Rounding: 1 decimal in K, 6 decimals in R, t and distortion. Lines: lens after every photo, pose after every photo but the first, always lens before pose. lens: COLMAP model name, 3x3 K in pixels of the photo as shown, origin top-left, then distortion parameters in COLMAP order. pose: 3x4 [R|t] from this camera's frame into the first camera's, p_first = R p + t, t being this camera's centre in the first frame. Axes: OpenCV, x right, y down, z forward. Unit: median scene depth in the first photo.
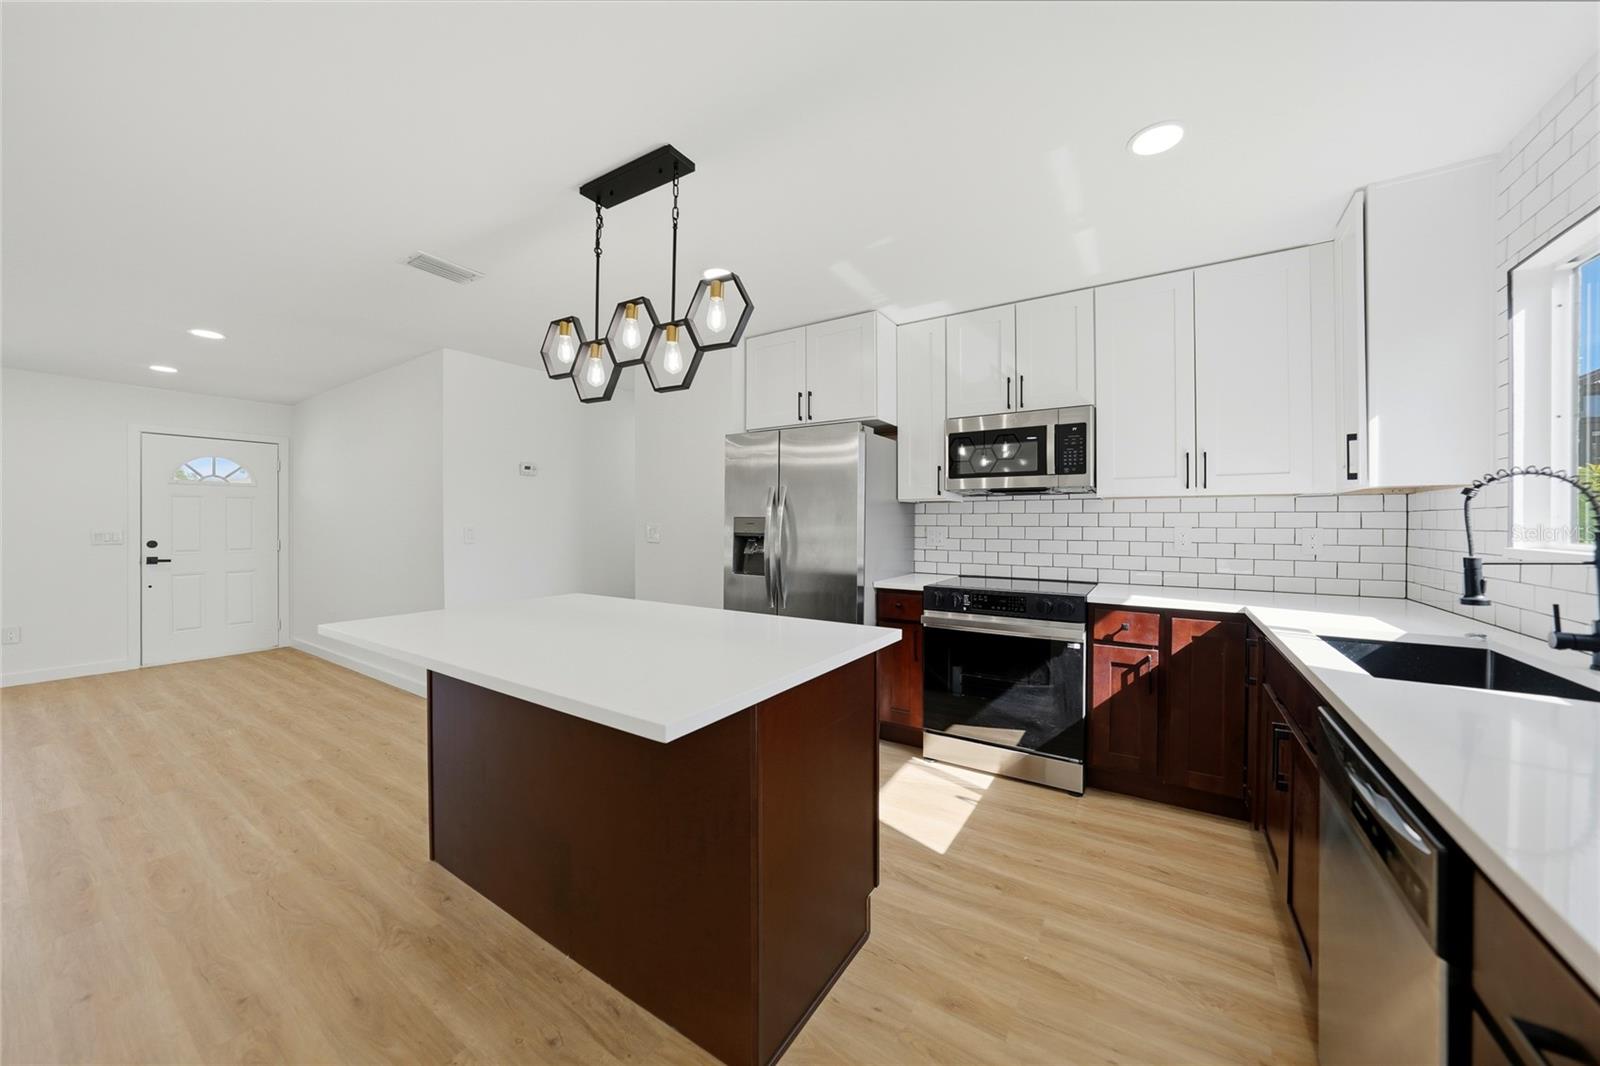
lens RADIAL K [[564.6, 0, 800.6], [0, 564.6, 524.4], [0, 0, 1]] dist [-0.026763, 0.006183]
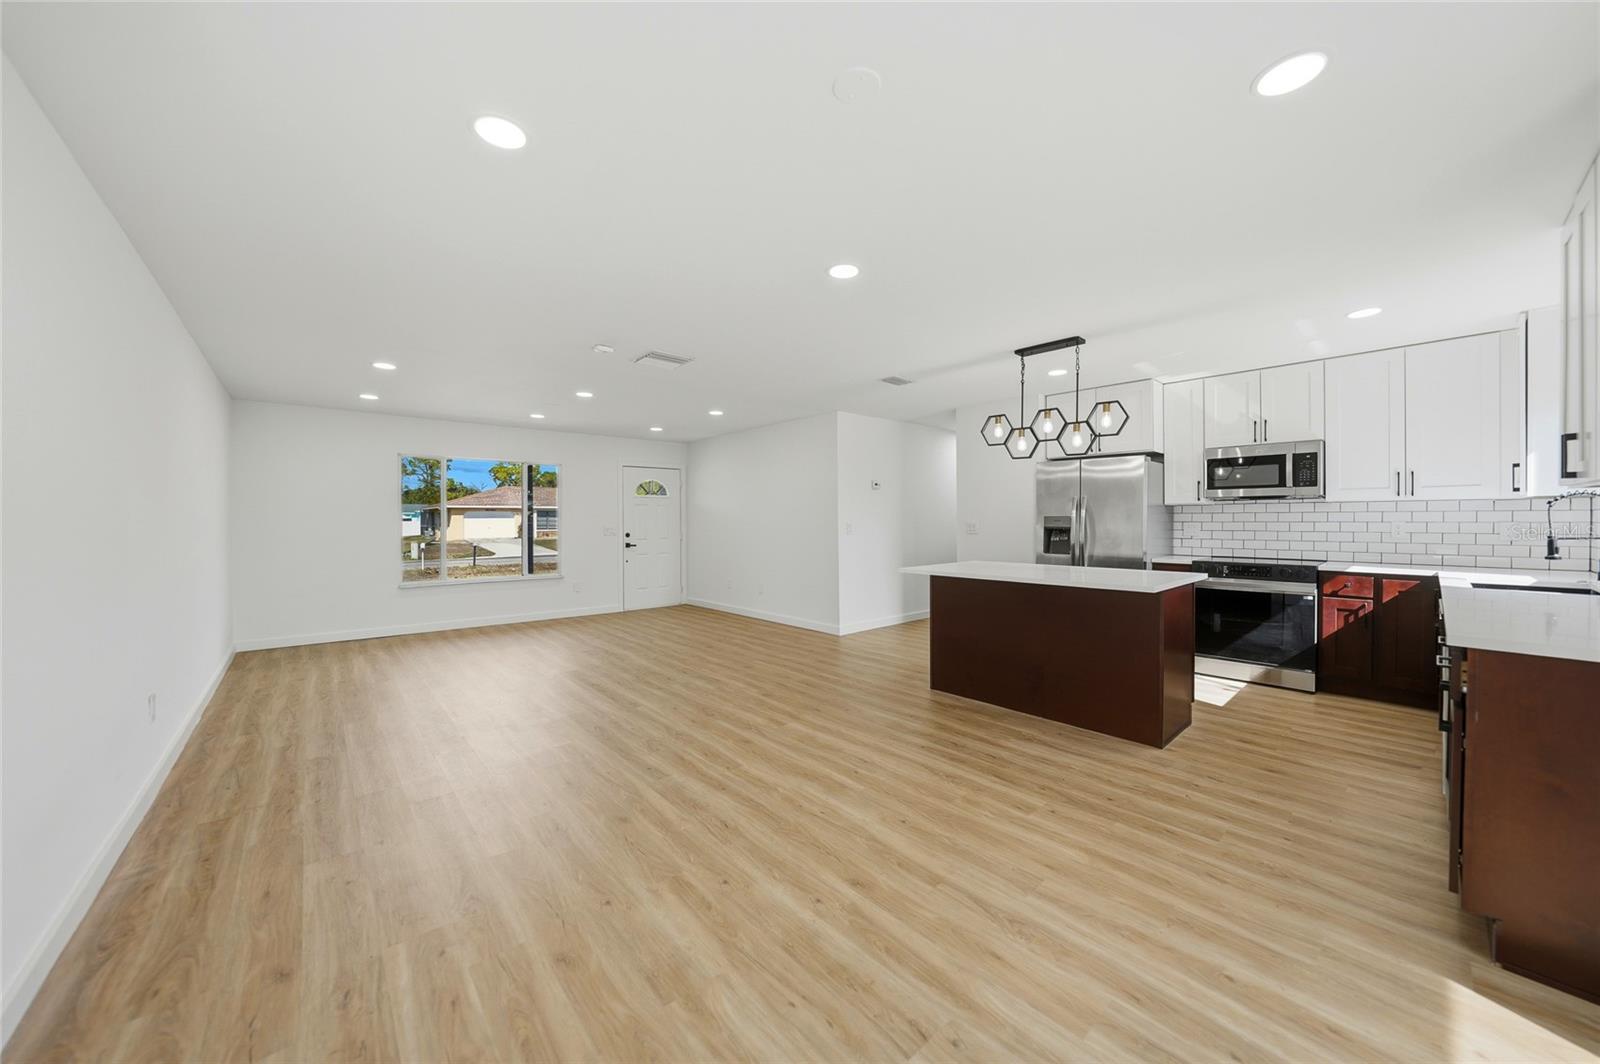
lens RADIAL K [[565.7, 0, 798.0], [0, 565.7, 527.2], [0, 0, 1]] dist [-0.029414, 0.006360]
pose [[0.961474, -0.001878, -0.274889, -0.453351], [0.004520, 0.999949, 0.008976, -0.000697], [0.274859, -0.009873, 0.961434, -0.871964]]
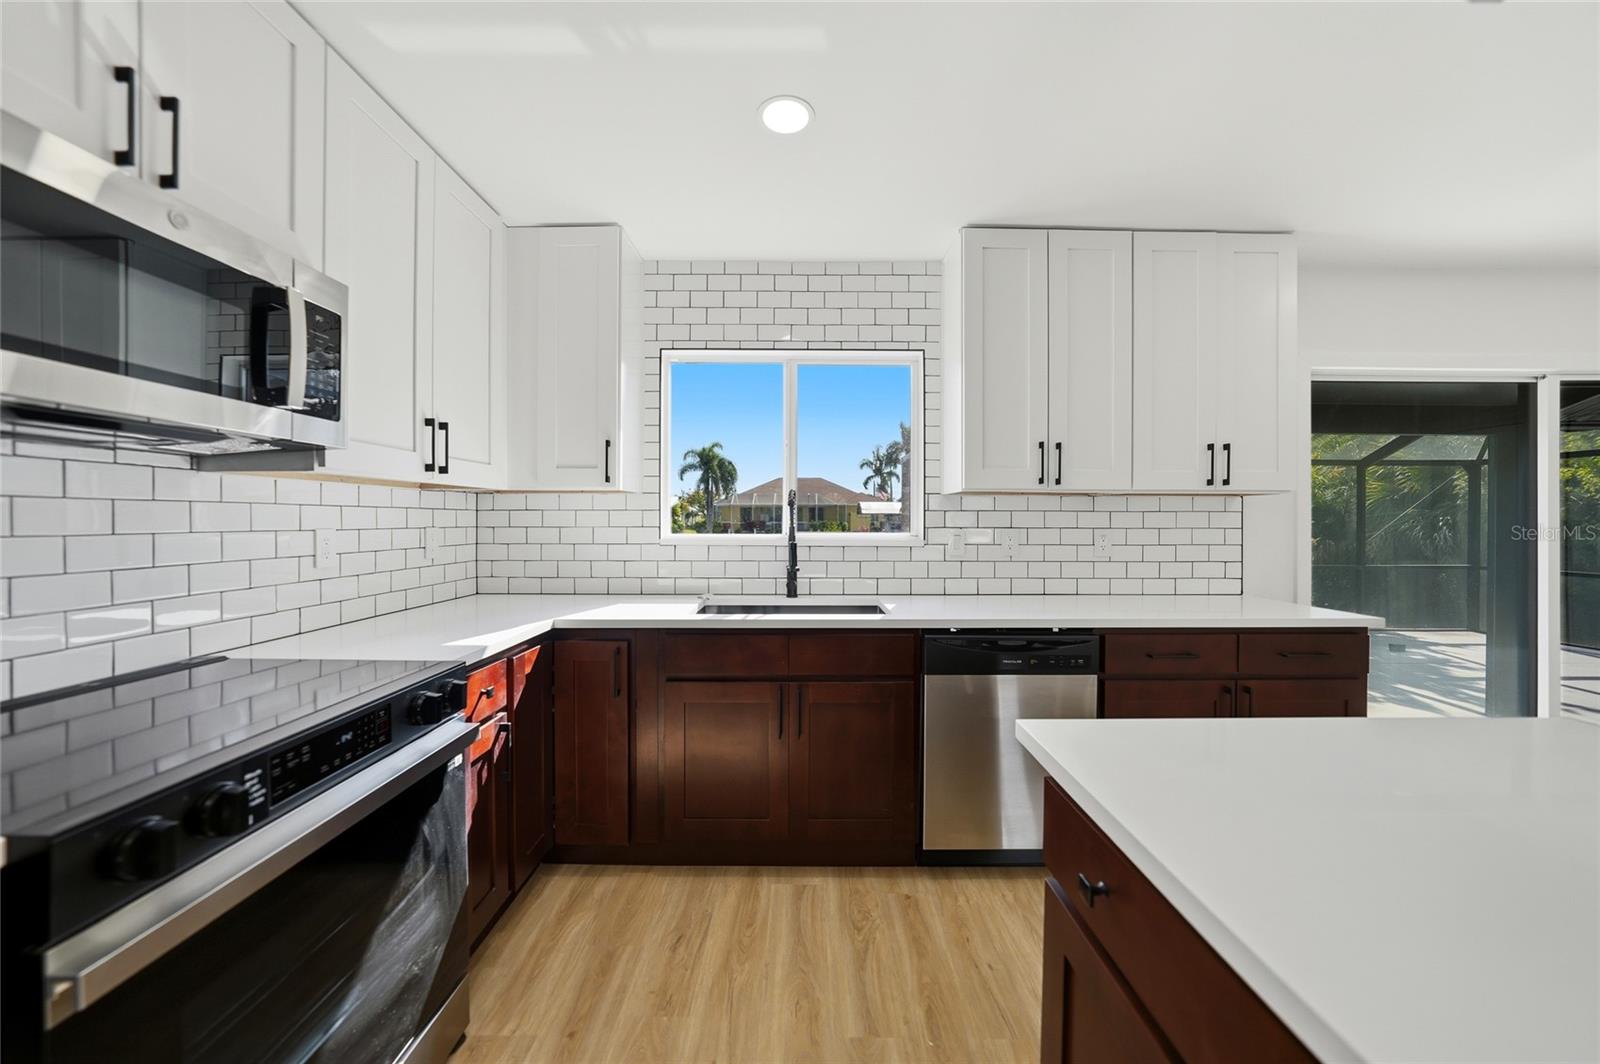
lens RADIAL K [[564.6, 0, 800.6], [0, 564.6, 523.4], [0, 0, 1]] dist [-0.026763, 0.006183]
pose [[-0.543373, -0.009064, 0.839442, -0.113415], [0.000049, 0.999941, 0.010828, -0.009198], [-0.839491, 0.005925, -0.543341, 1.001468]]
